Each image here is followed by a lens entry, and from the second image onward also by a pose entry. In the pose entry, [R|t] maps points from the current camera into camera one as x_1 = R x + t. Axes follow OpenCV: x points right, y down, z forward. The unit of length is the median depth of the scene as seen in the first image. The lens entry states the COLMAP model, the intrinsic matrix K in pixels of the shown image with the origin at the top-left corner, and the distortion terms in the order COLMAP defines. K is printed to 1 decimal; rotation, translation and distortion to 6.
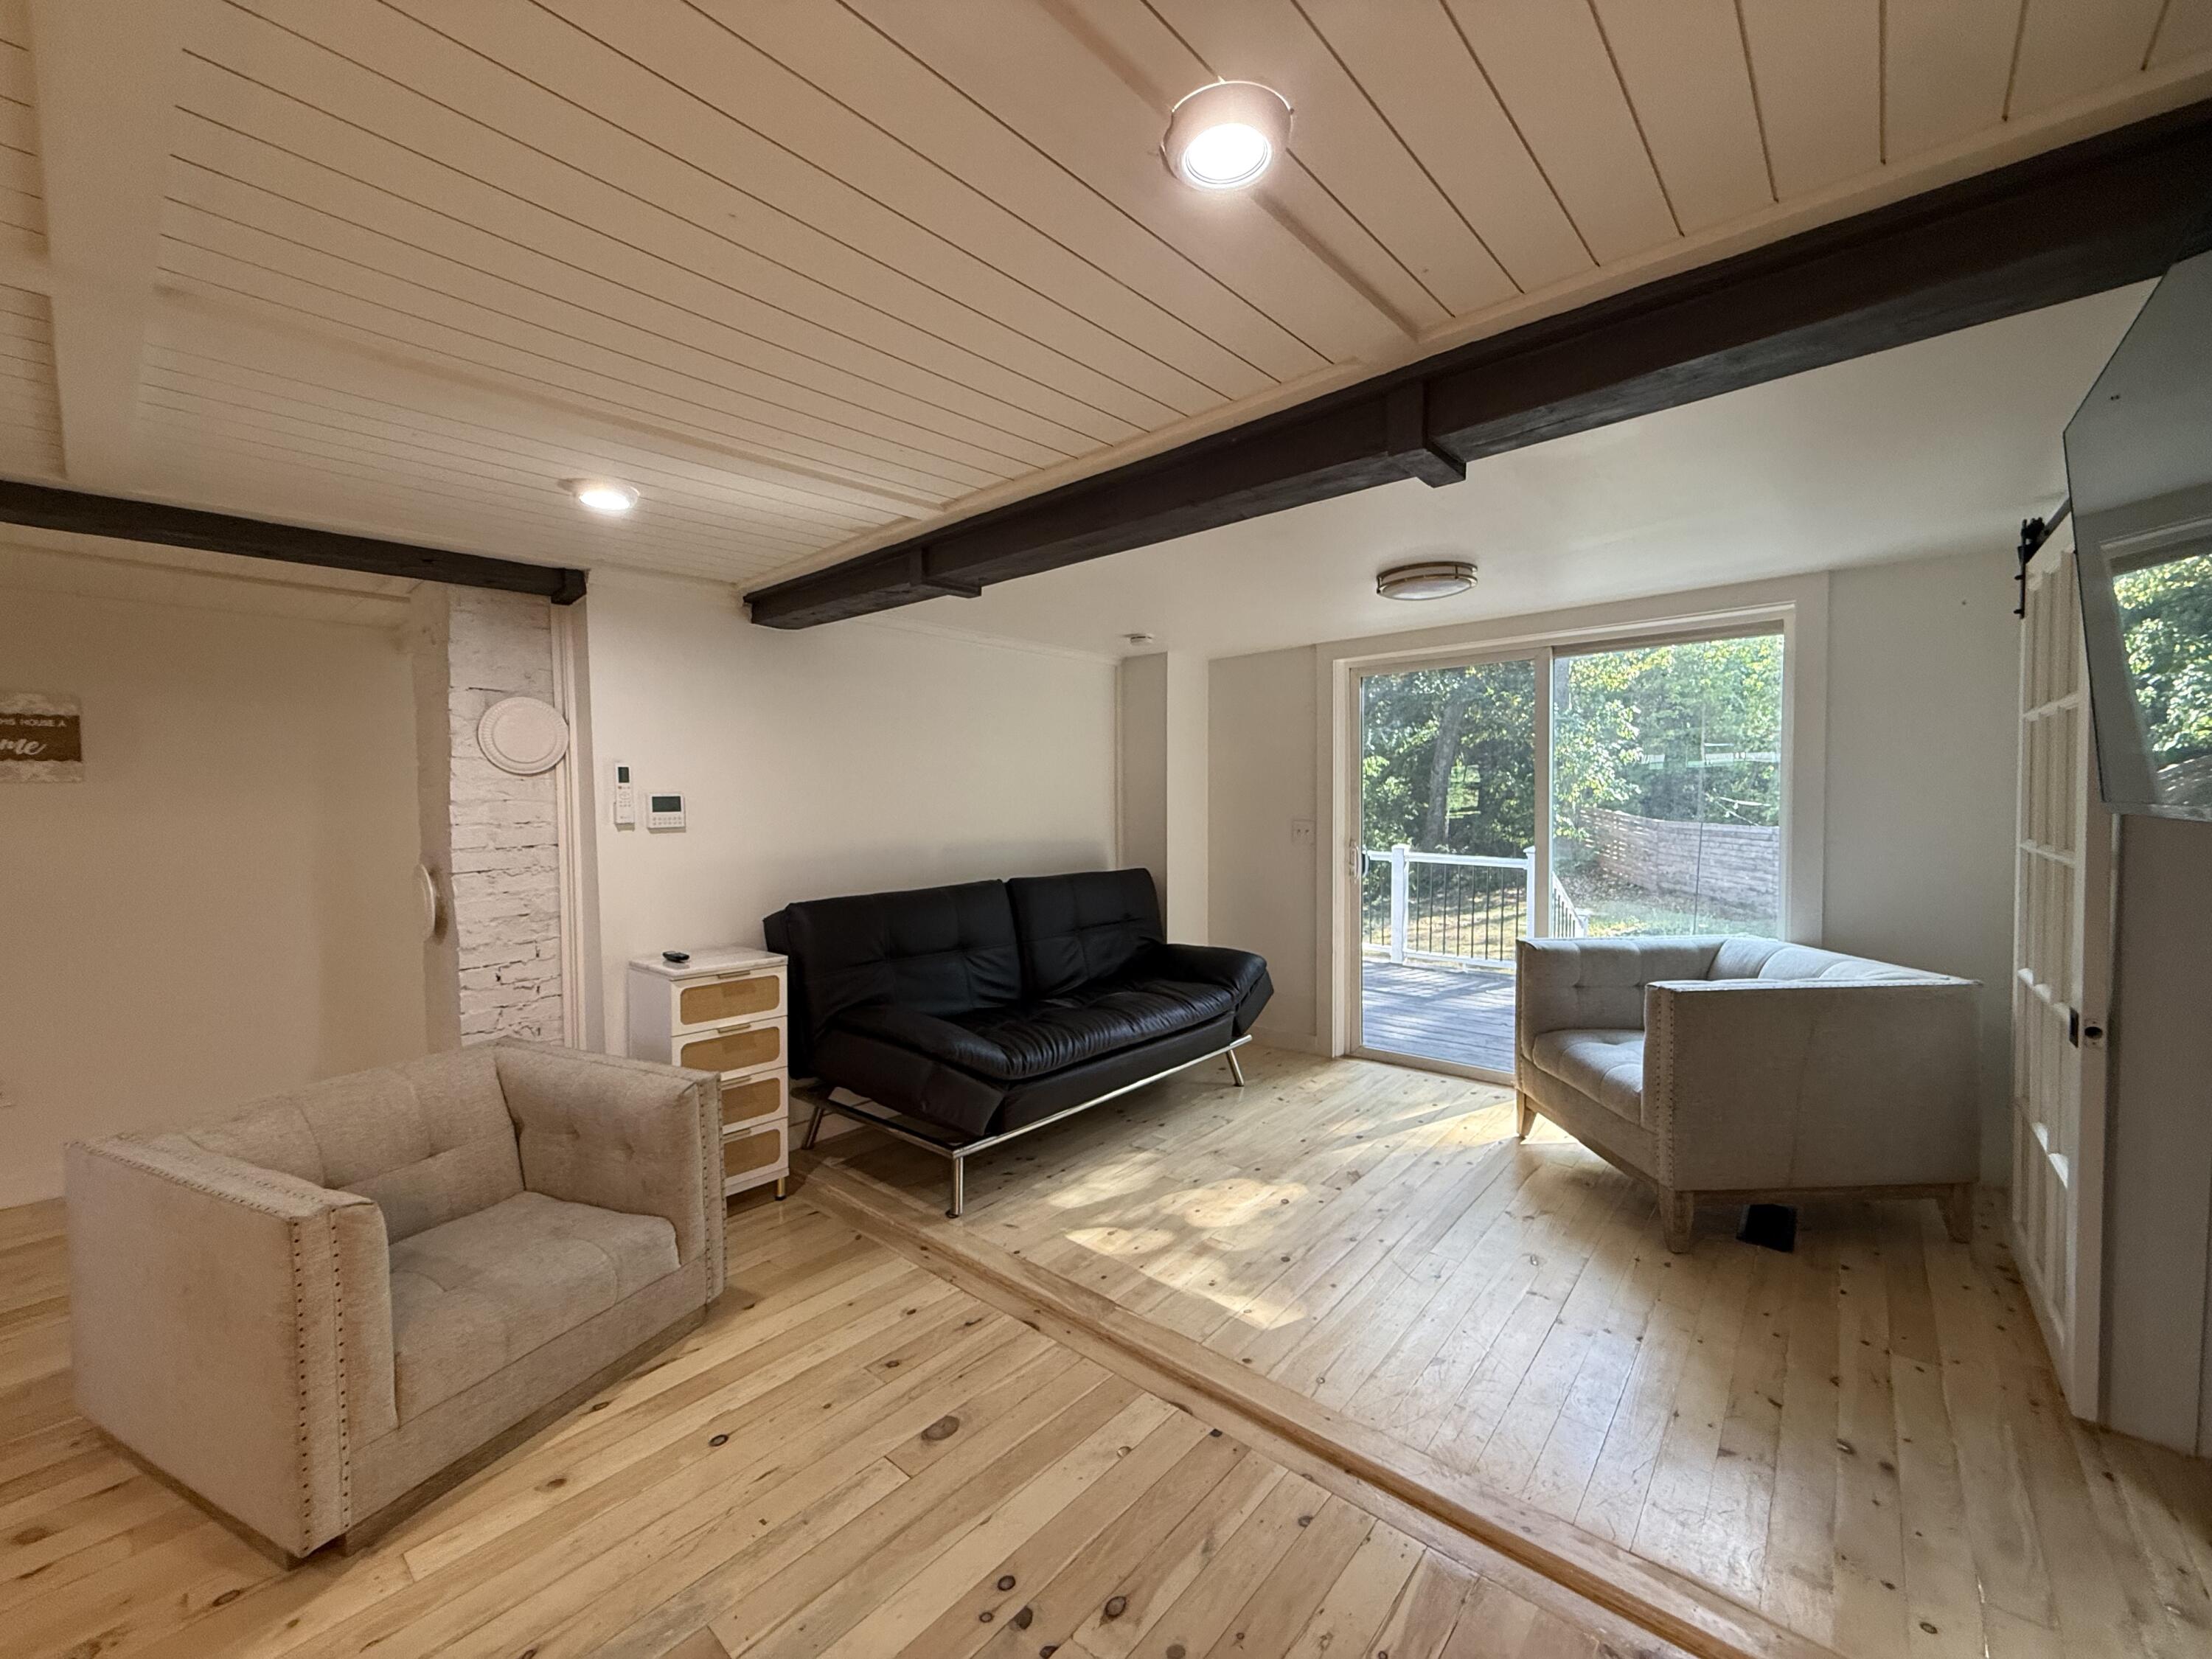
lens RADIAL K [[881.2, 0, 1098.1], [0, 881.2, 829.0], [0, 0, 1]] dist [0.001380, -0.001039]
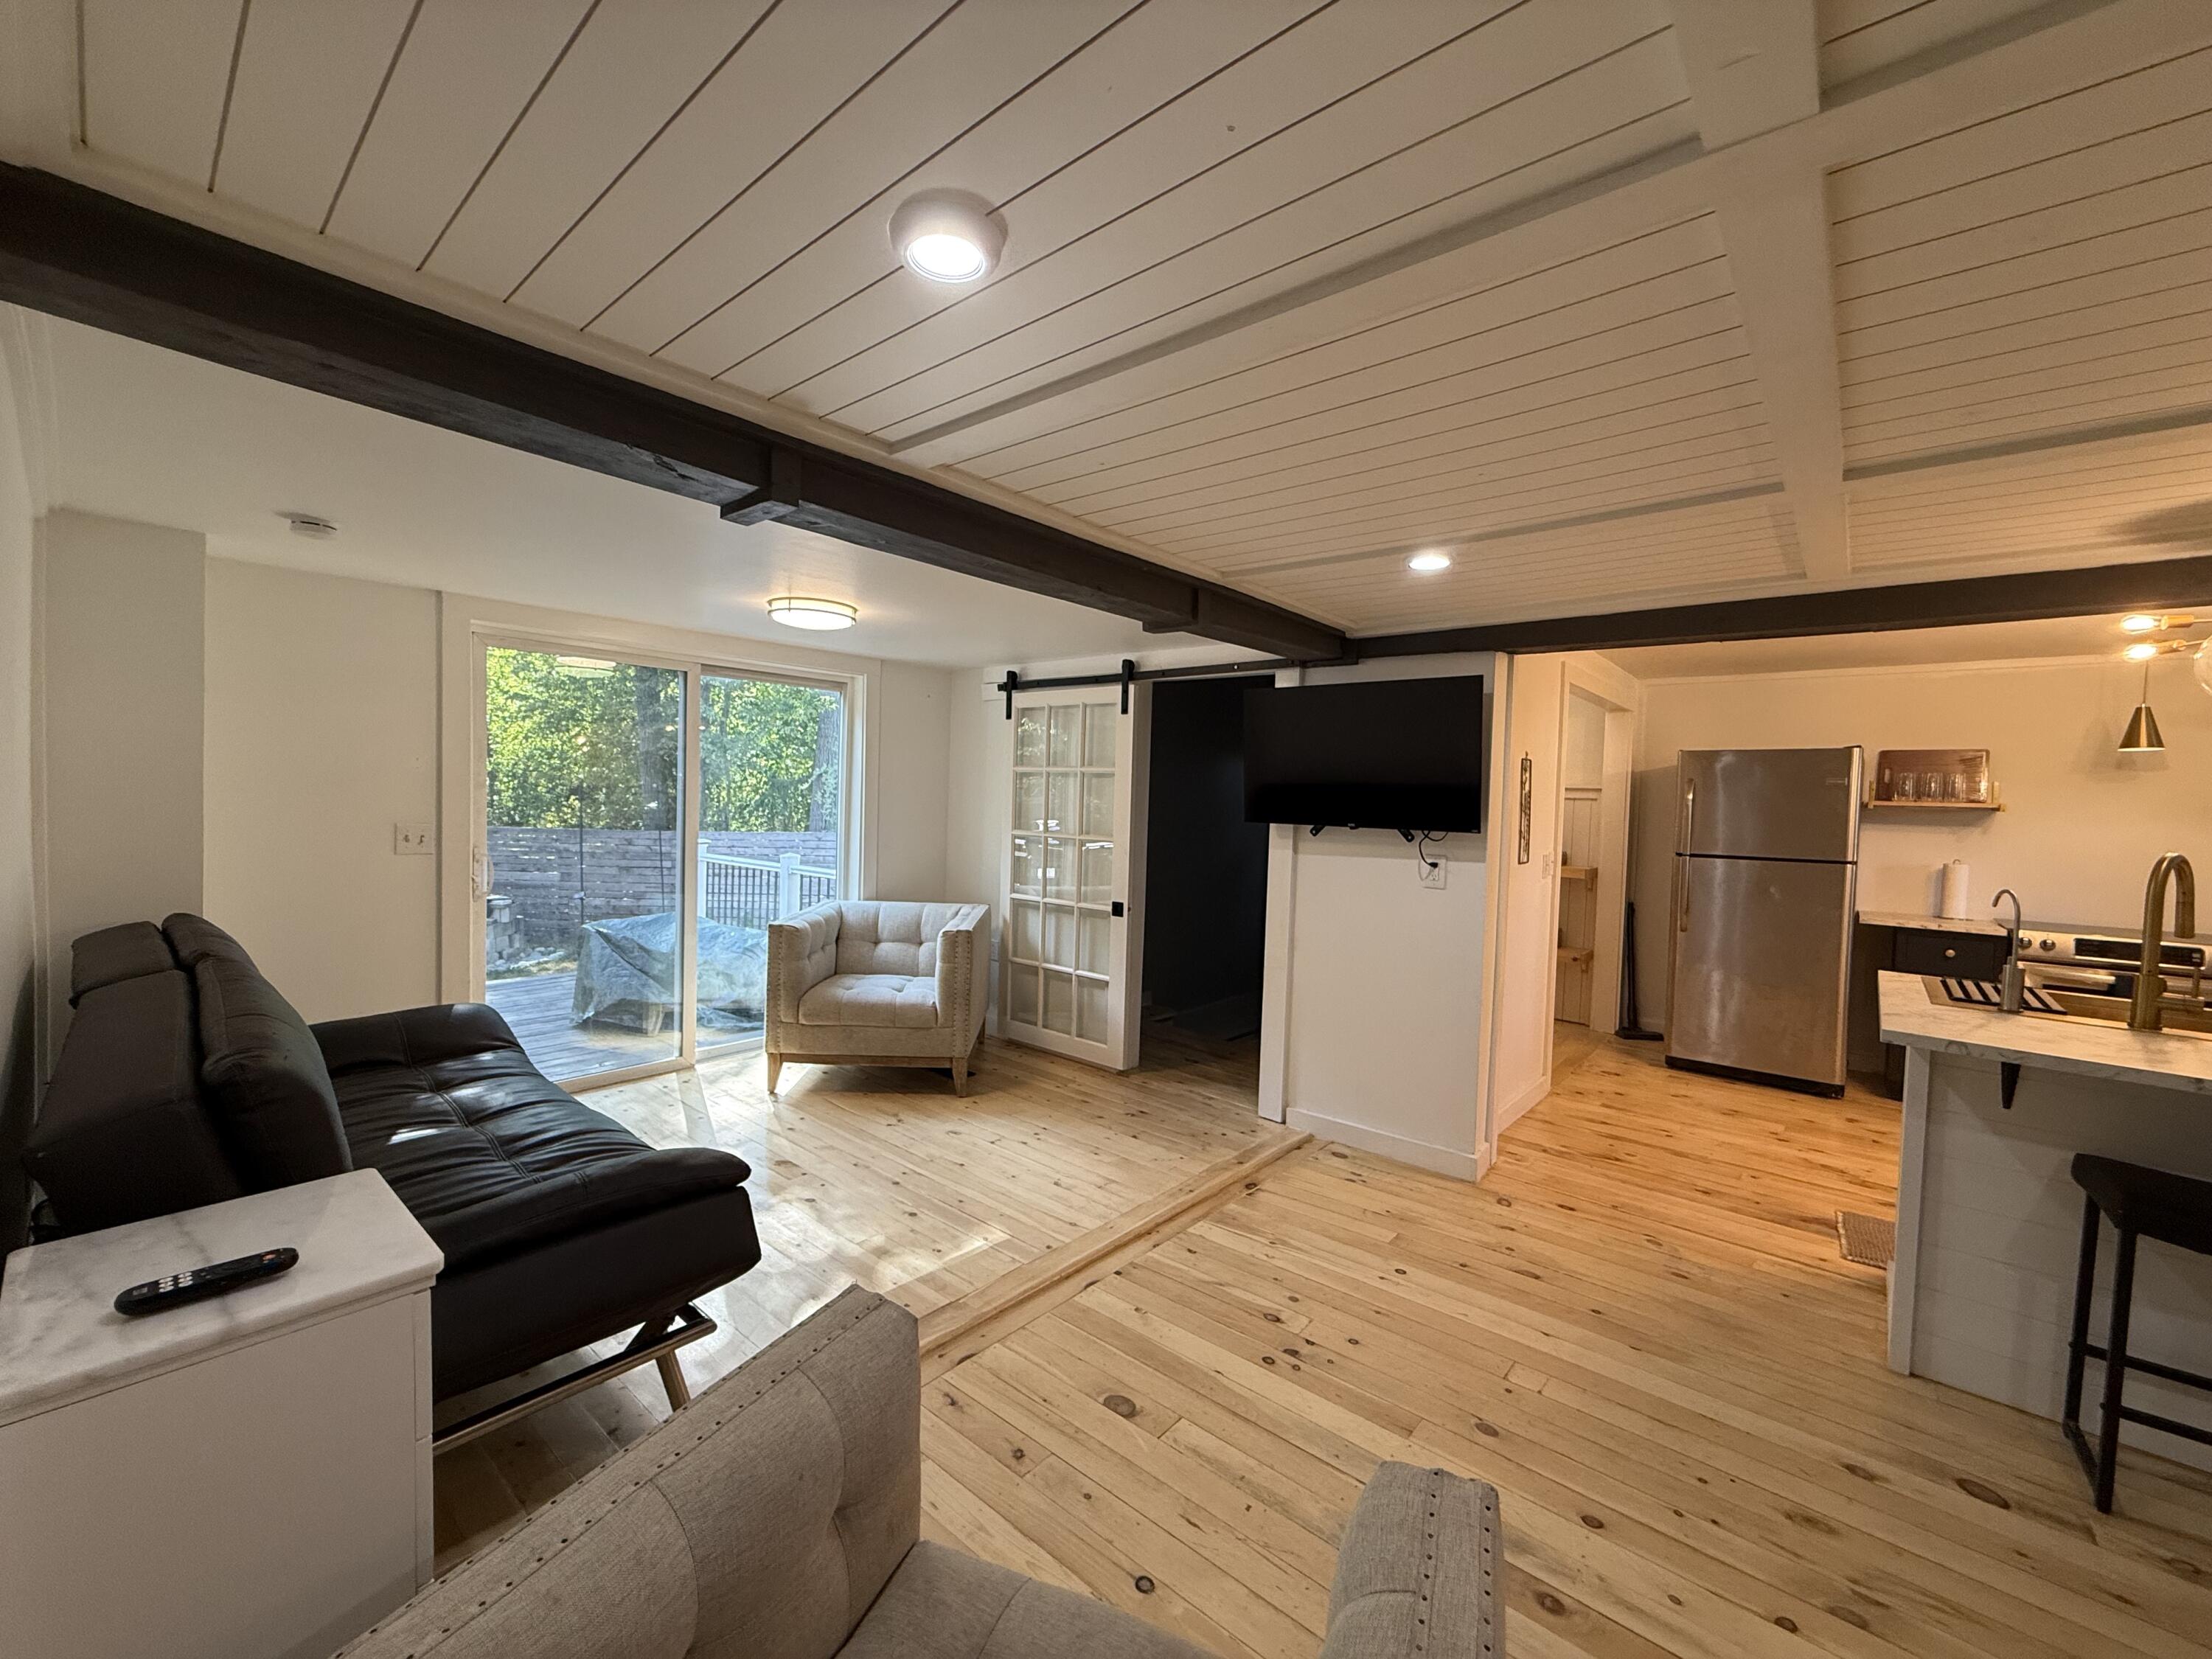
lens RADIAL K [[881.2, 0, 1100.4], [0, 881.2, 835.6], [0, 0, 1]] dist [0.001380, -0.001039]
pose [[0.000249, -0.031529, 0.999503, -1.018201], [0.006820, 0.999480, 0.031526, -0.038184], [-0.999977, 0.006809, 0.000464, 0.846030]]
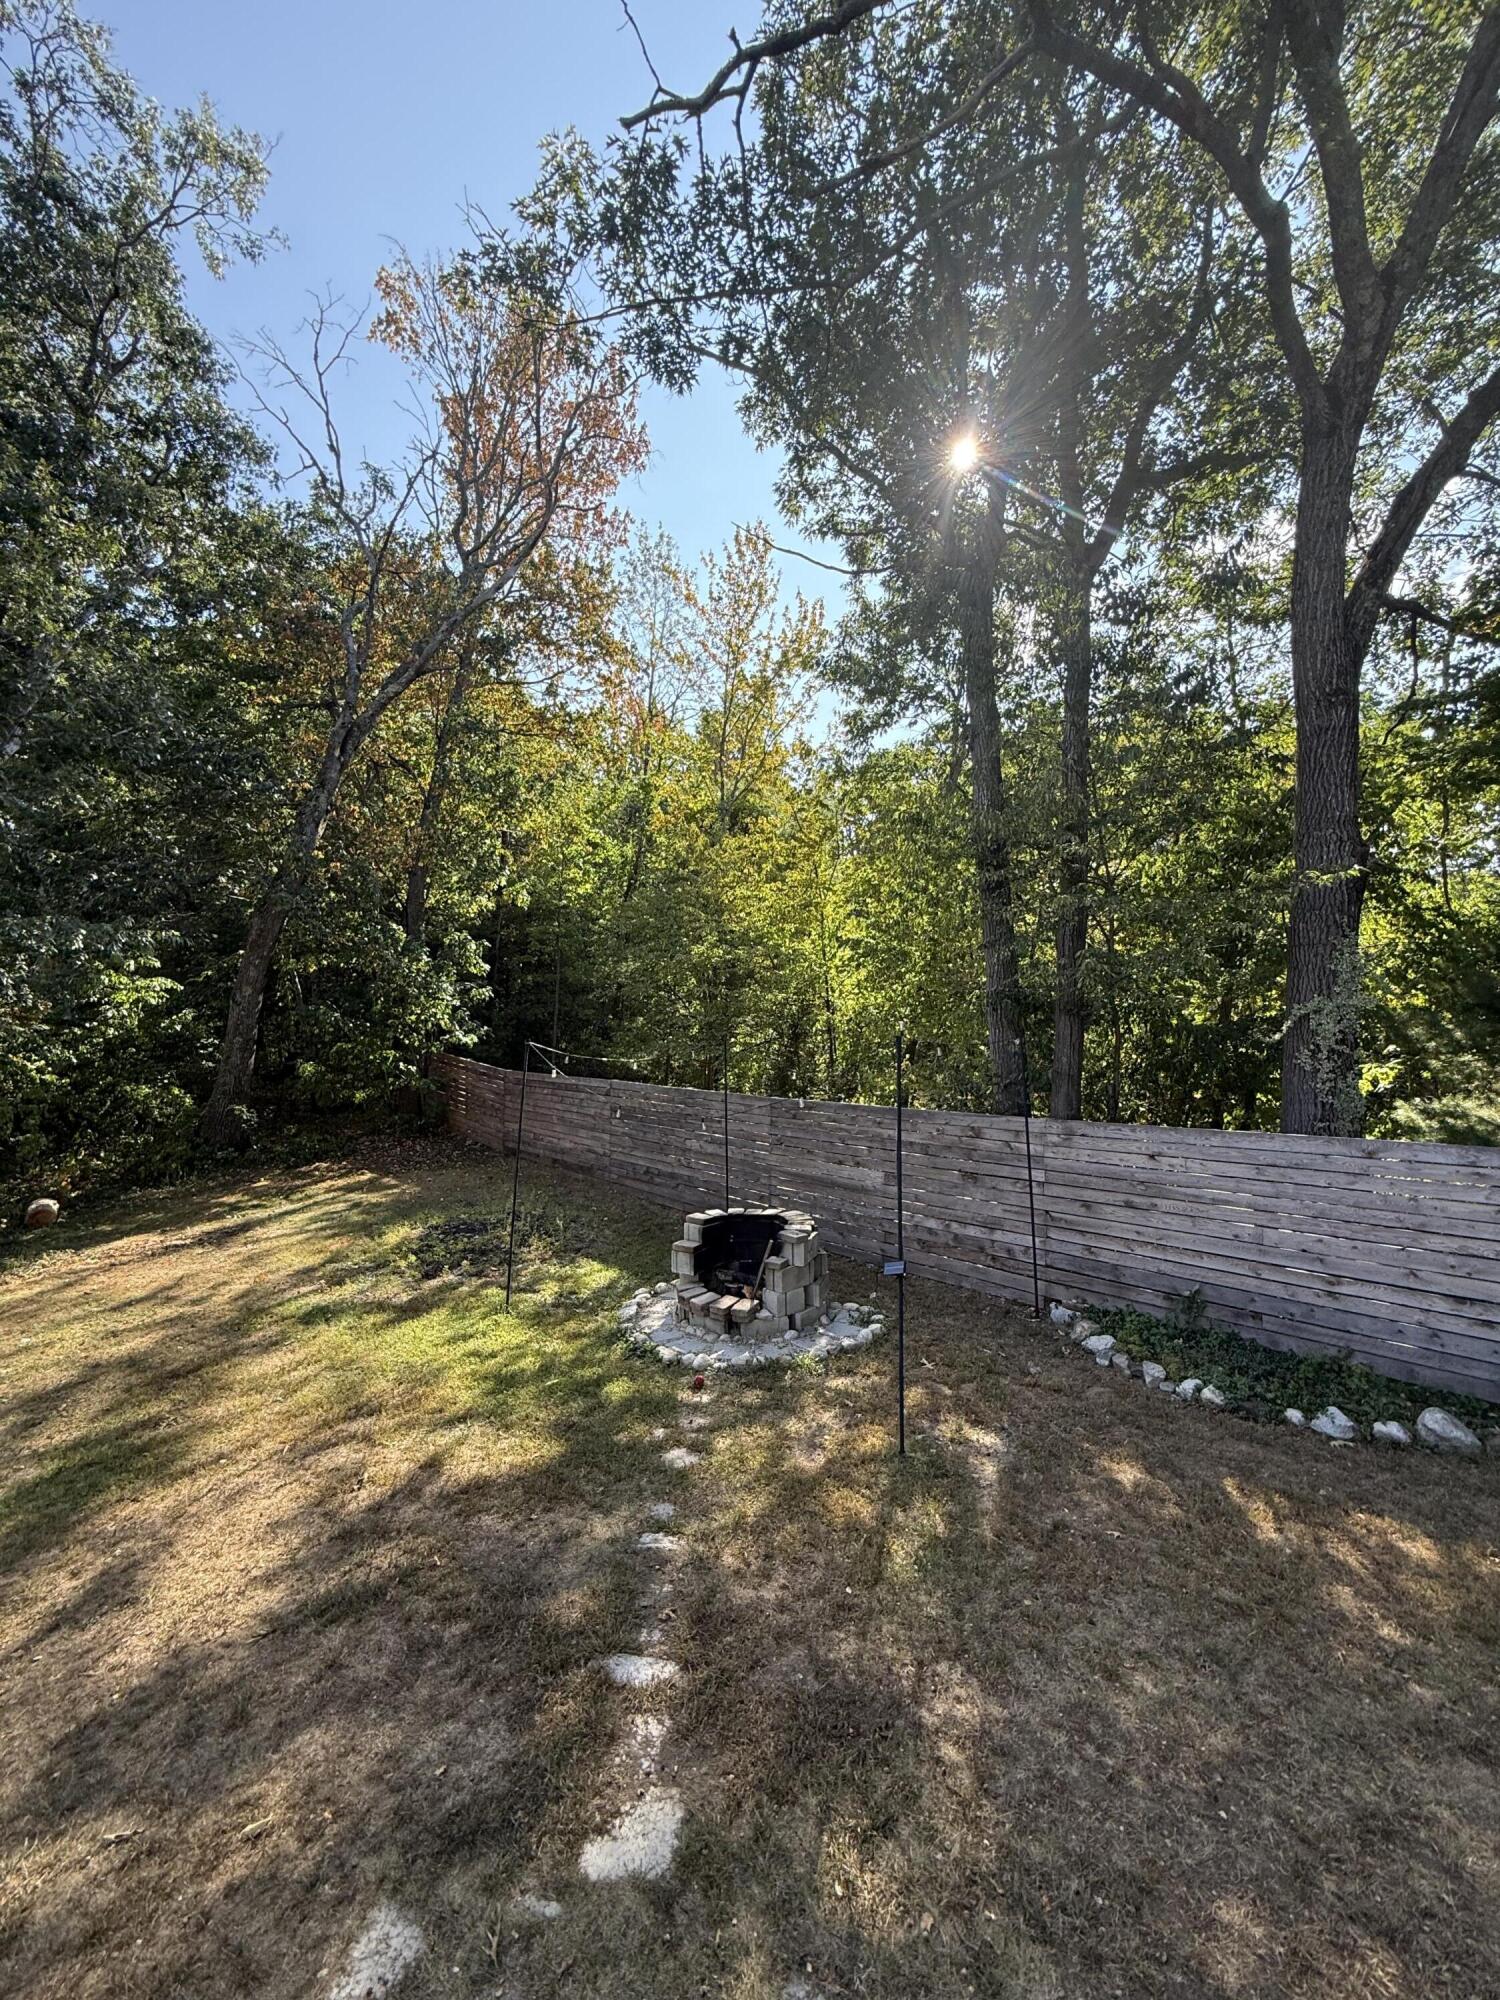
lens RADIAL K [[796.7, 0, 749.1], [0, 796.7, 991.7], [0, 0, 1]] dist [0.001380, -0.001039]
pose [[0.678787, 0.058311, 0.732016, 1.924845], [0.006849, 0.996296, -0.085714, -0.147334], [-0.734303, 0.063195, 0.675874, 2.505368]]
